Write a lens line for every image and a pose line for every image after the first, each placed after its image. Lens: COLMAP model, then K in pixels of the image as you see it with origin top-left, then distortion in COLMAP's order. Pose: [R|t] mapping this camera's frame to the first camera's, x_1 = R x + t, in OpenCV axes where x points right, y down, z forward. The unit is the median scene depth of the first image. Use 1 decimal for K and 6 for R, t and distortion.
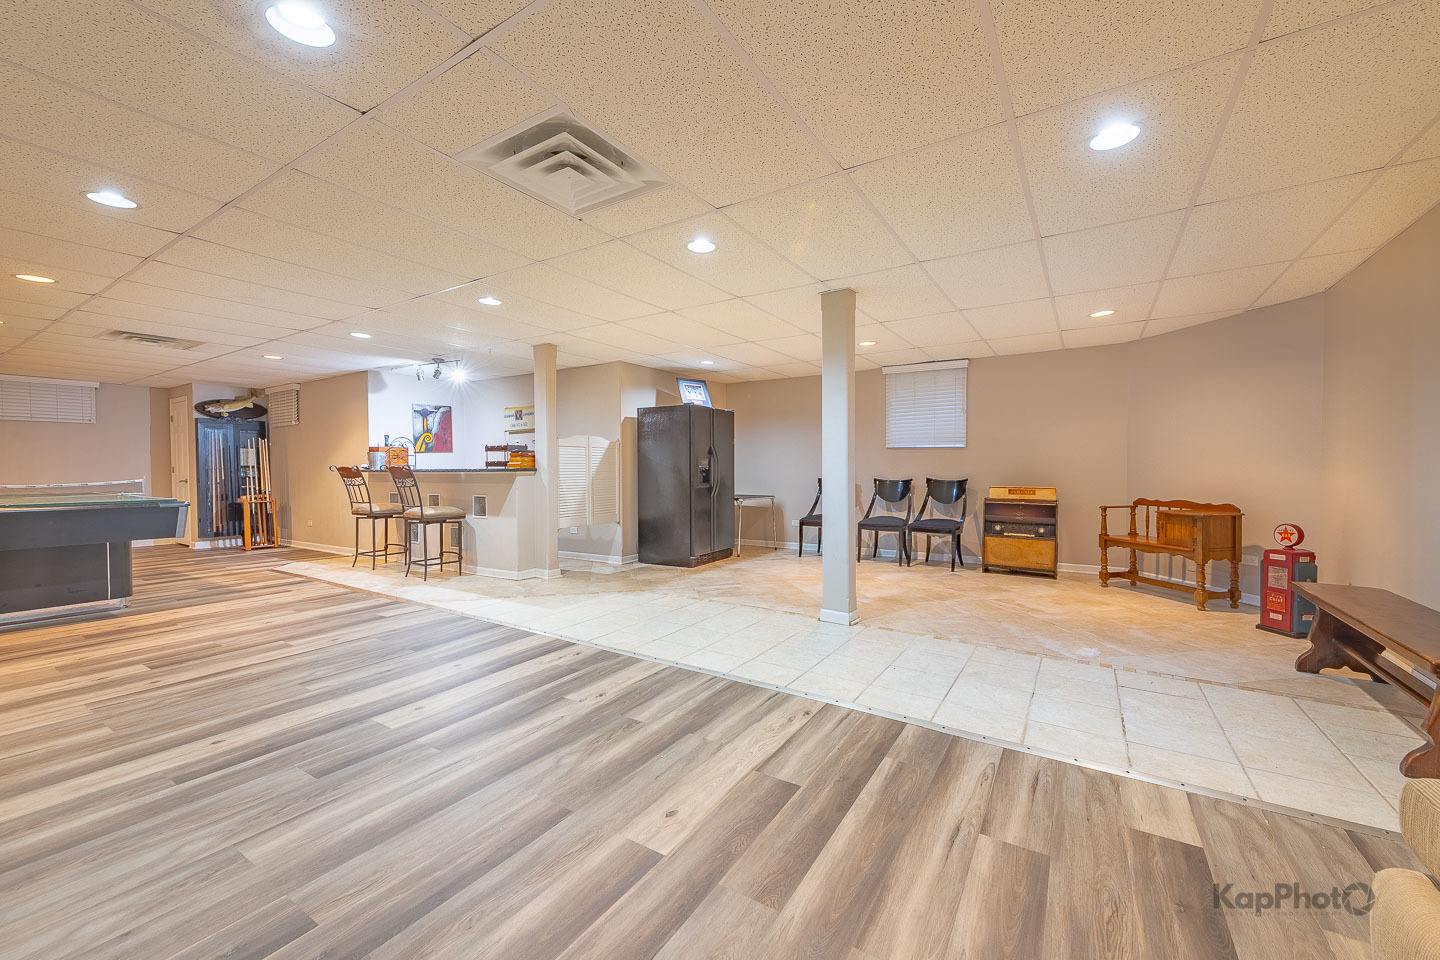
lens RADIAL K [[574.6, 0, 697.8], [0, 574.6, 469.2], [0, 0, 1]] dist [0.001357, -0.000053]
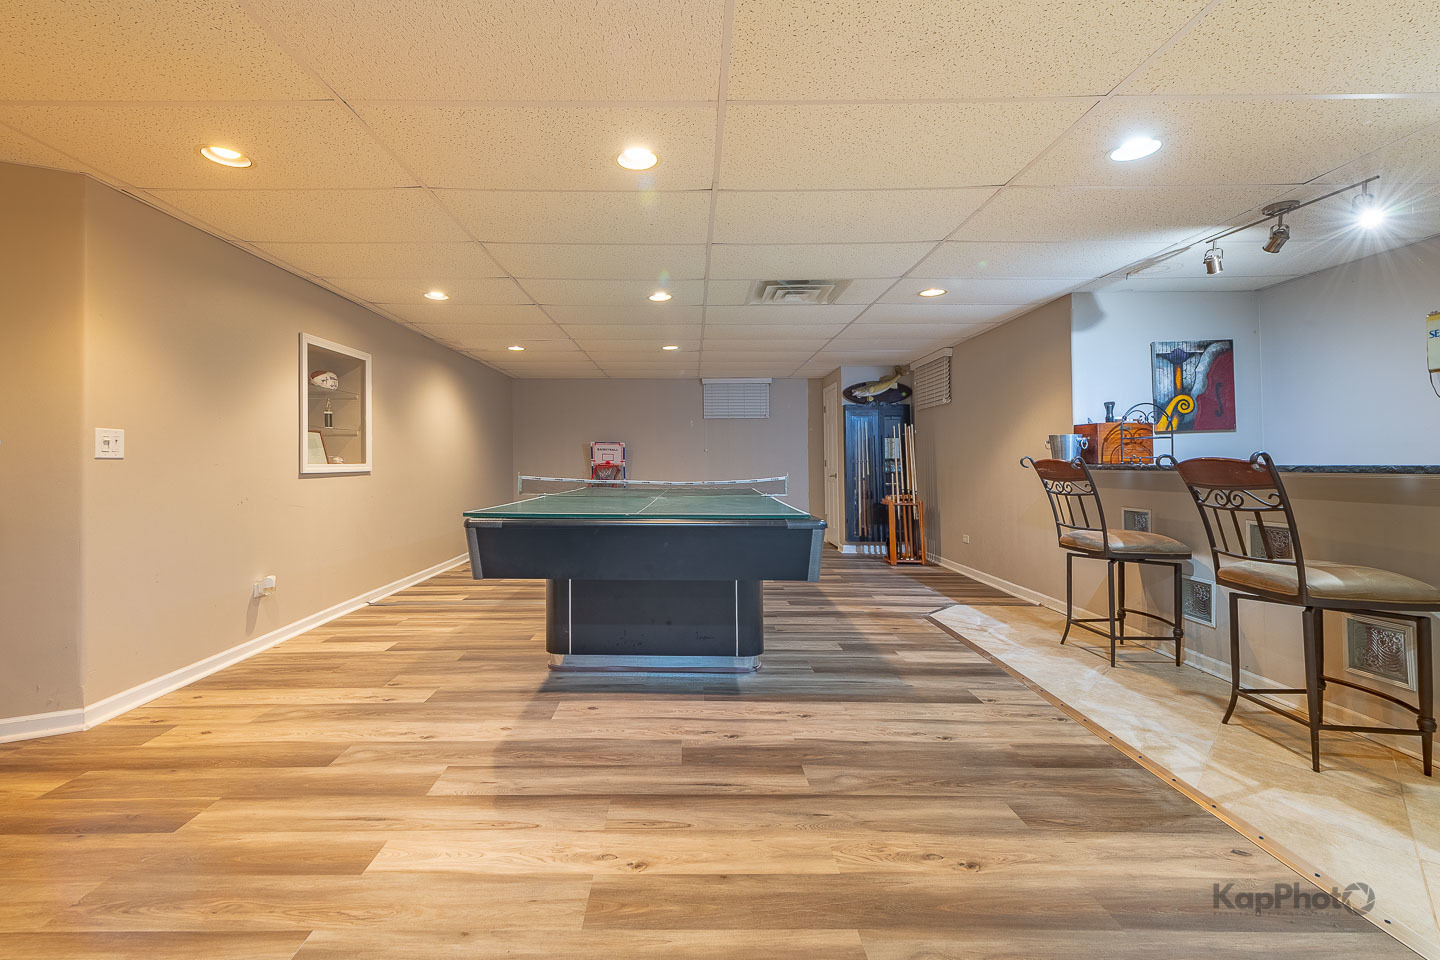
lens RADIAL K [[574.6, 0, 697.8], [0, 574.6, 469.2], [0, 0, 1]] dist [0.001357, -0.000053]
pose [[0.561769, 0.010786, -0.827224, -0.272719], [0.000048, 0.999915, 0.013070, -0.001881], [0.827294, -0.007382, 0.561720, 0.324266]]
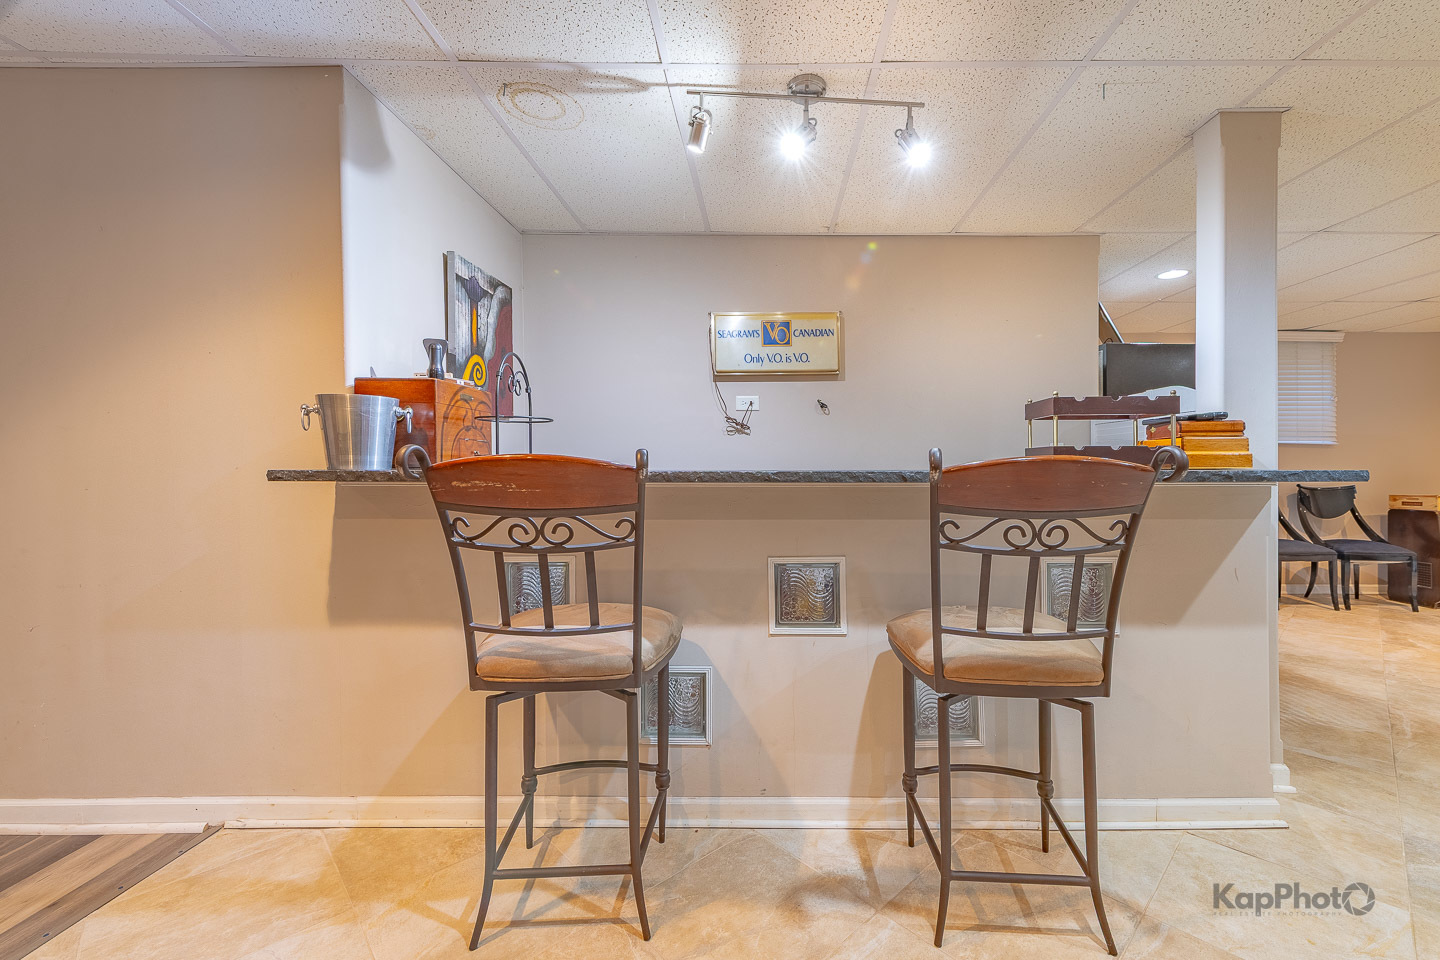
lens RADIAL K [[605.0, 0, 769.3], [0, 605.0, 467.5], [0, 0, 1]] dist [0.002824, 0.000213]
pose [[0.827111, 0.007203, 0.561992, -0.505444], [-0.007047, 0.999972, -0.002445, -0.000598], [-0.561994, -0.001938, 0.827139, 0.605800]]
